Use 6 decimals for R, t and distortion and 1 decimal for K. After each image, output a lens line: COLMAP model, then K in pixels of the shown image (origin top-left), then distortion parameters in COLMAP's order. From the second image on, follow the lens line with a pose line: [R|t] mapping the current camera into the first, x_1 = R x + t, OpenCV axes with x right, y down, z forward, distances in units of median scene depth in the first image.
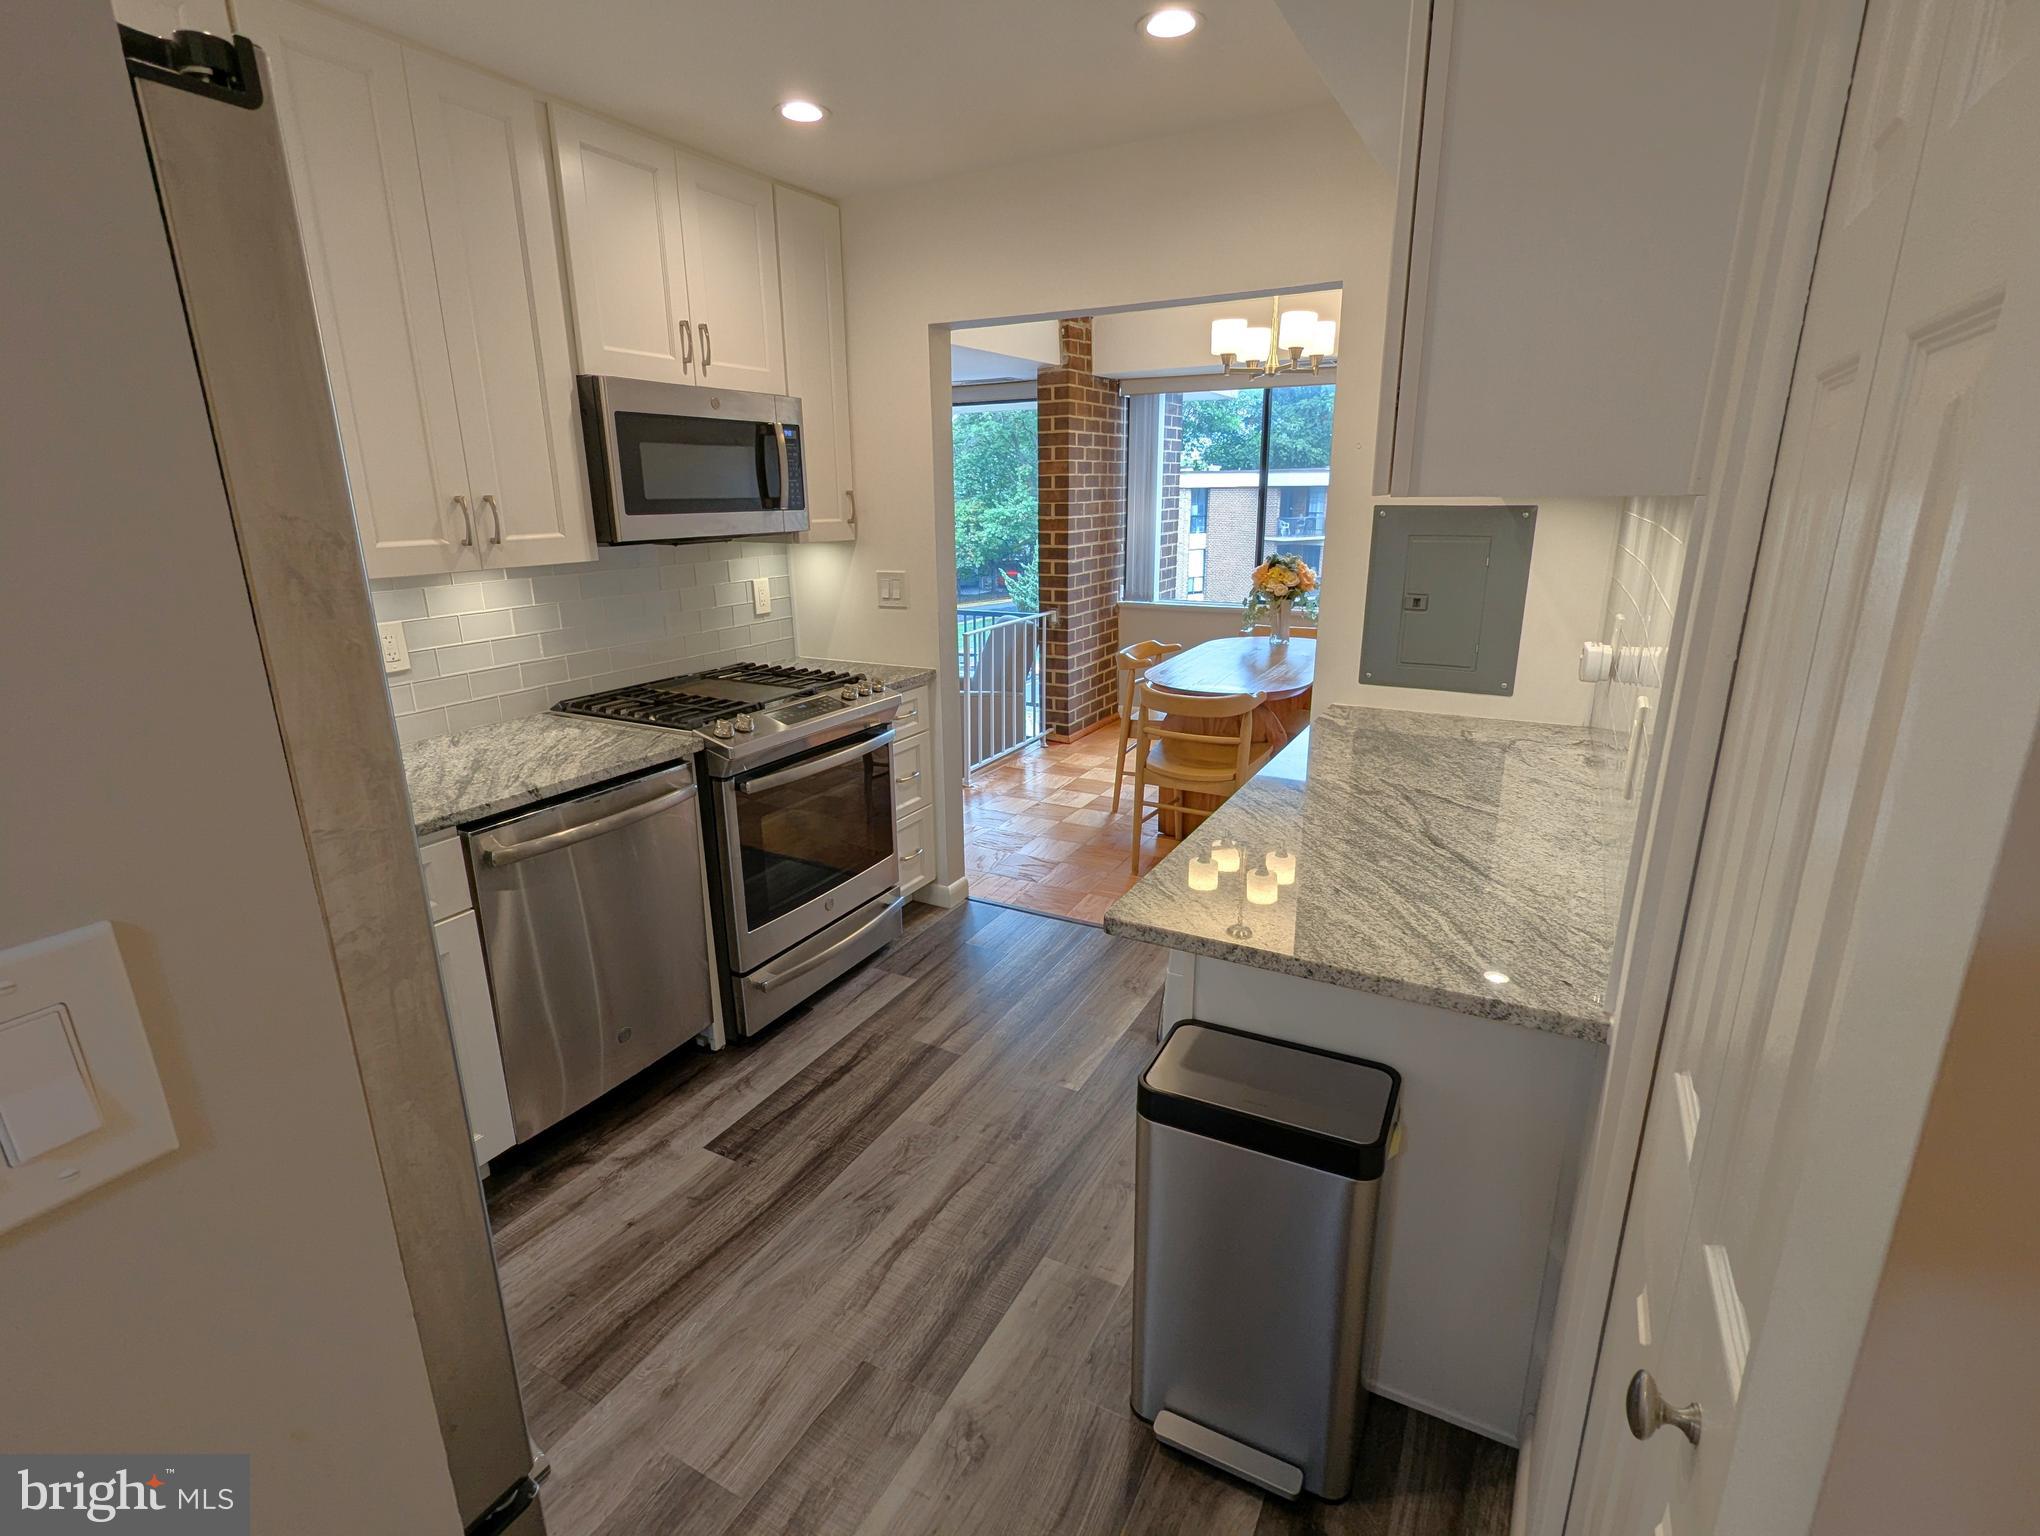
lens RADIAL K [[970.6, 0, 1019.3], [0, 970.6, 769.2], [0, 0, 1]] dist [0.001837, -0.000668]
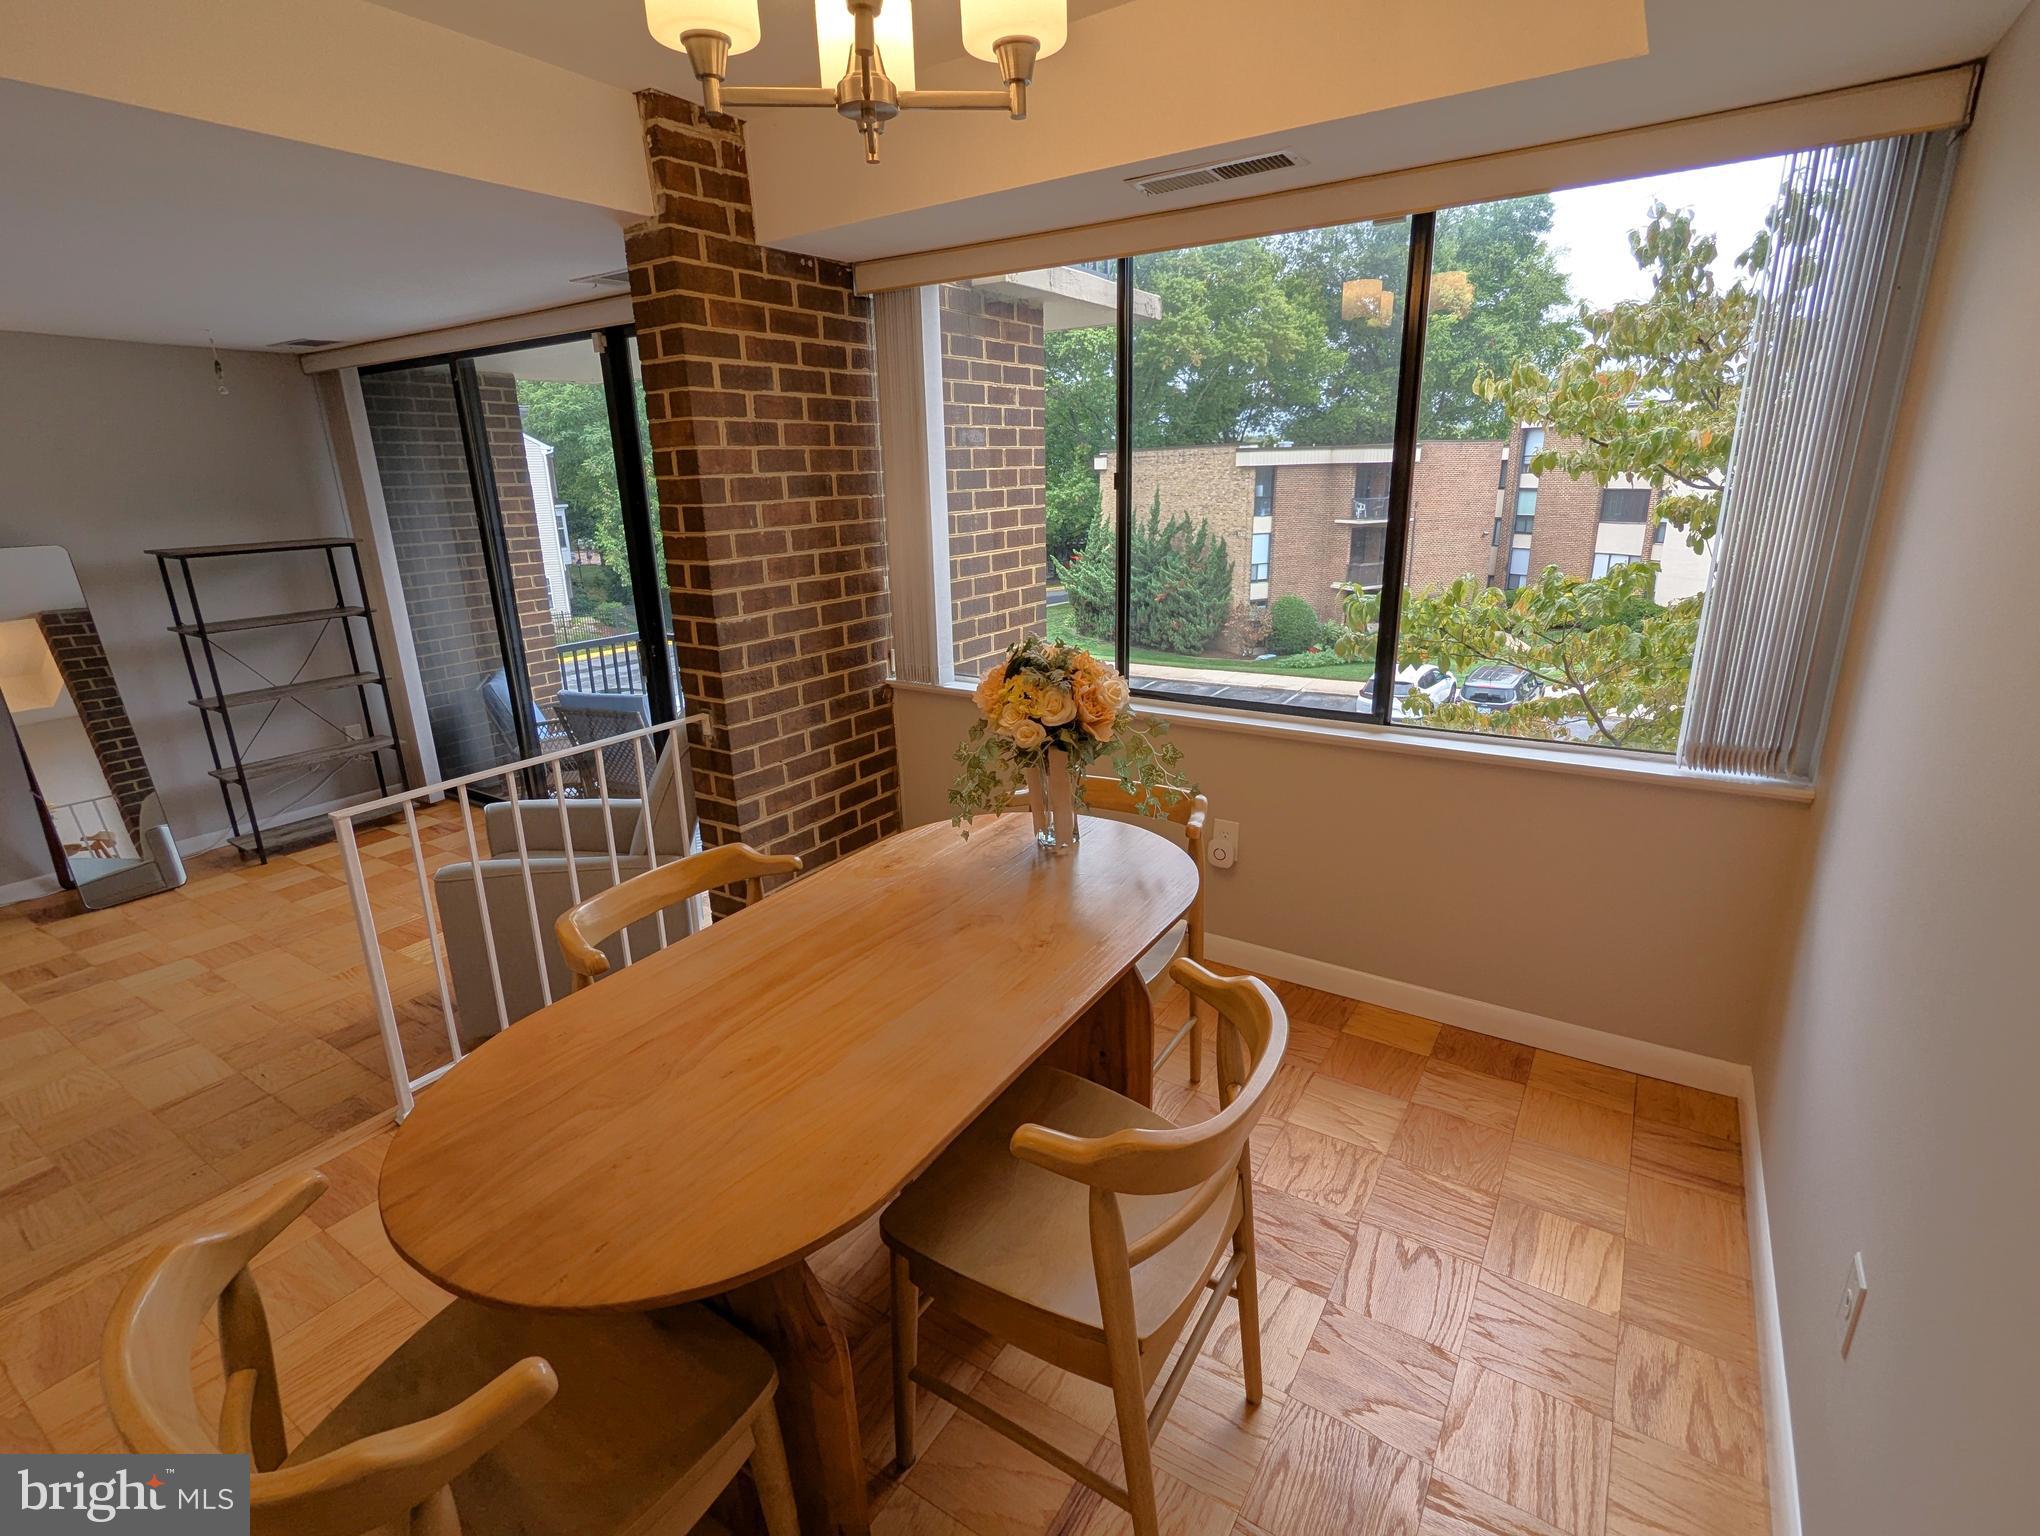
lens RADIAL K [[970.6, 0, 1019.3], [0, 970.6, 769.2], [0, 0, 1]] dist [0.001837, -0.000668]
pose [[0.996670, 0.013426, -0.080428, 0.297855], [-0.011949, 0.999752, 0.018809, -0.178090], [0.080661, -0.017786, 0.996583, 0.608745]]
